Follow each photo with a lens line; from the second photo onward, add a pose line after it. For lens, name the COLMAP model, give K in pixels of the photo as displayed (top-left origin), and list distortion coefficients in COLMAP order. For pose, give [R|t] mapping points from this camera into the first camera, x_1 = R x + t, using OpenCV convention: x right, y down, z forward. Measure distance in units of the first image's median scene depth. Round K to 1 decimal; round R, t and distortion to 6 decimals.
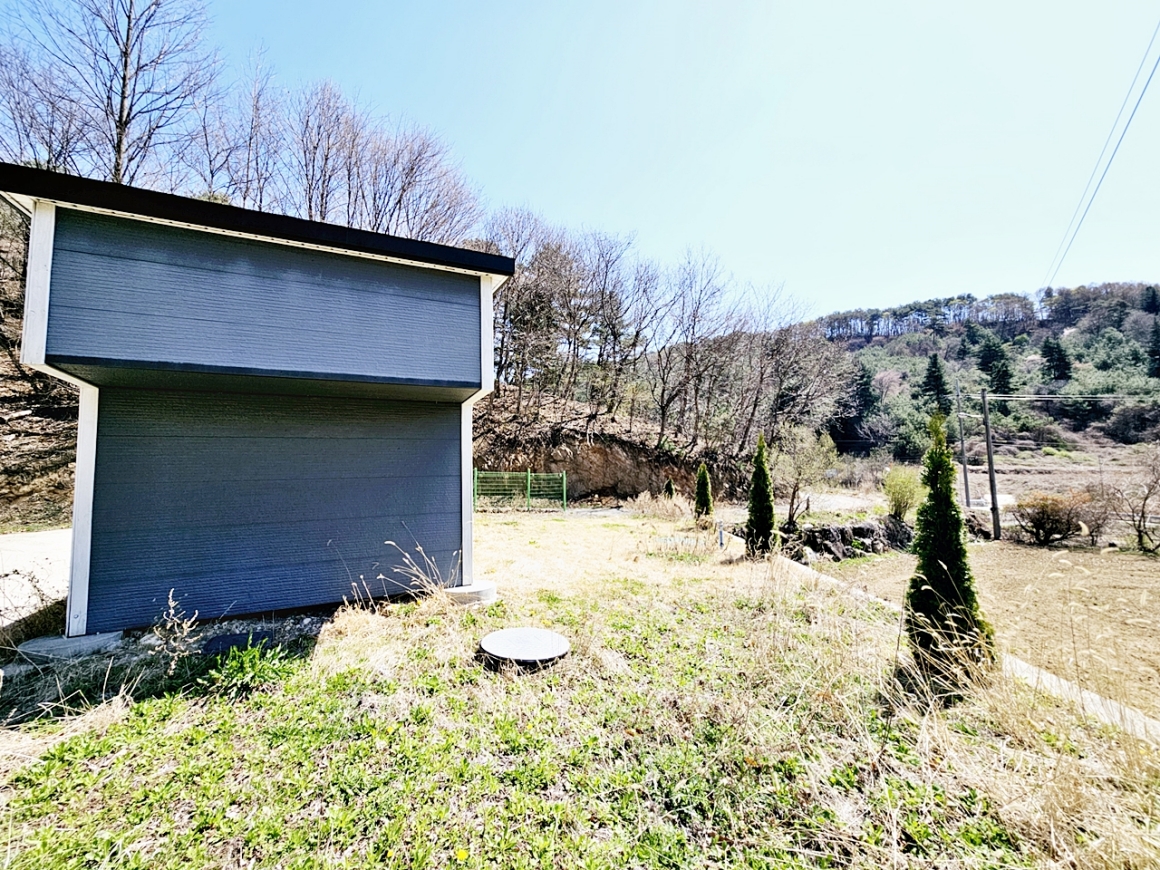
lens RADIAL K [[474.0, 0, 579.3], [0, 474.0, 432.7], [0, 0, 1]] dist [-0.002103, 0.000762]
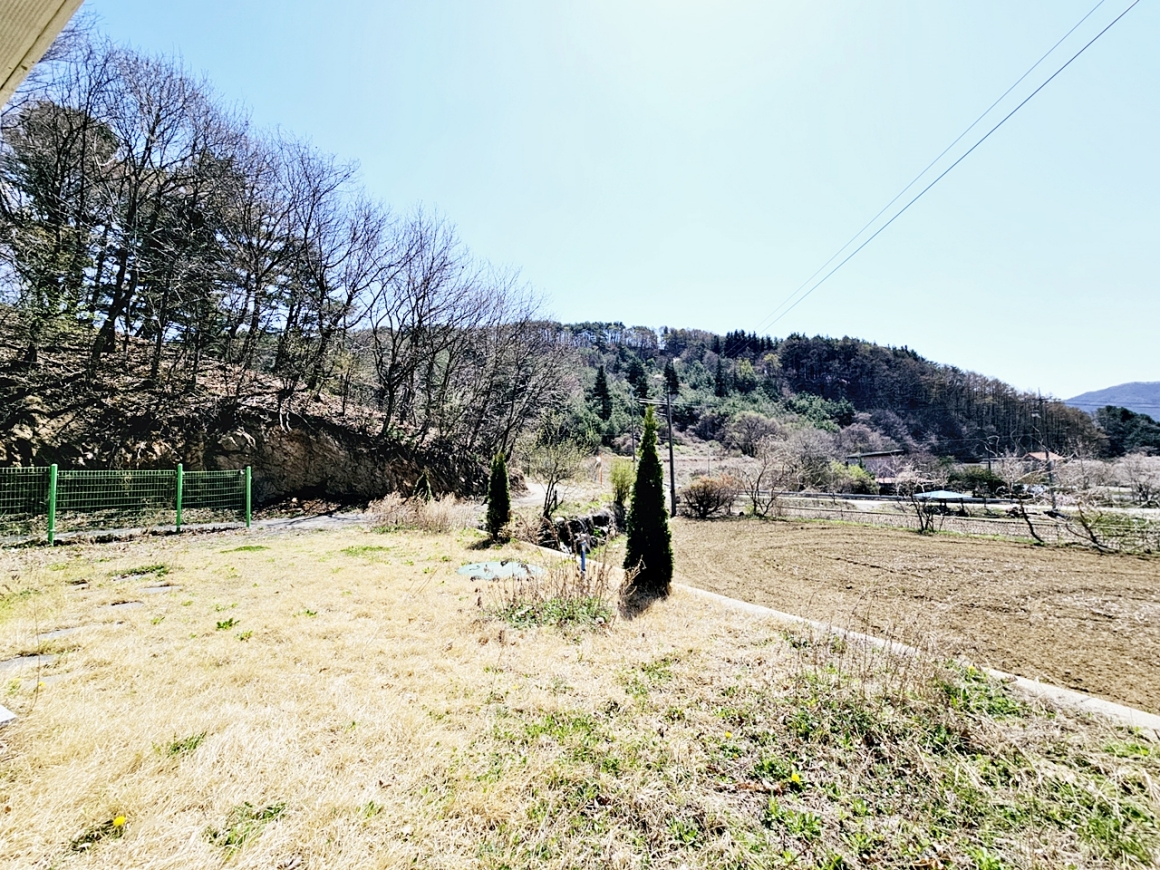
lens RADIAL K [[474.0, 0, 579.3], [0, 474.0, 432.7], [0, 0, 1]] dist [-0.002103, 0.000762]
pose [[0.815087, 0.022123, 0.578916, -0.025764], [-0.031211, 0.999496, 0.005749, 0.010035], [-0.578497, -0.022754, 0.815367, 0.126013]]
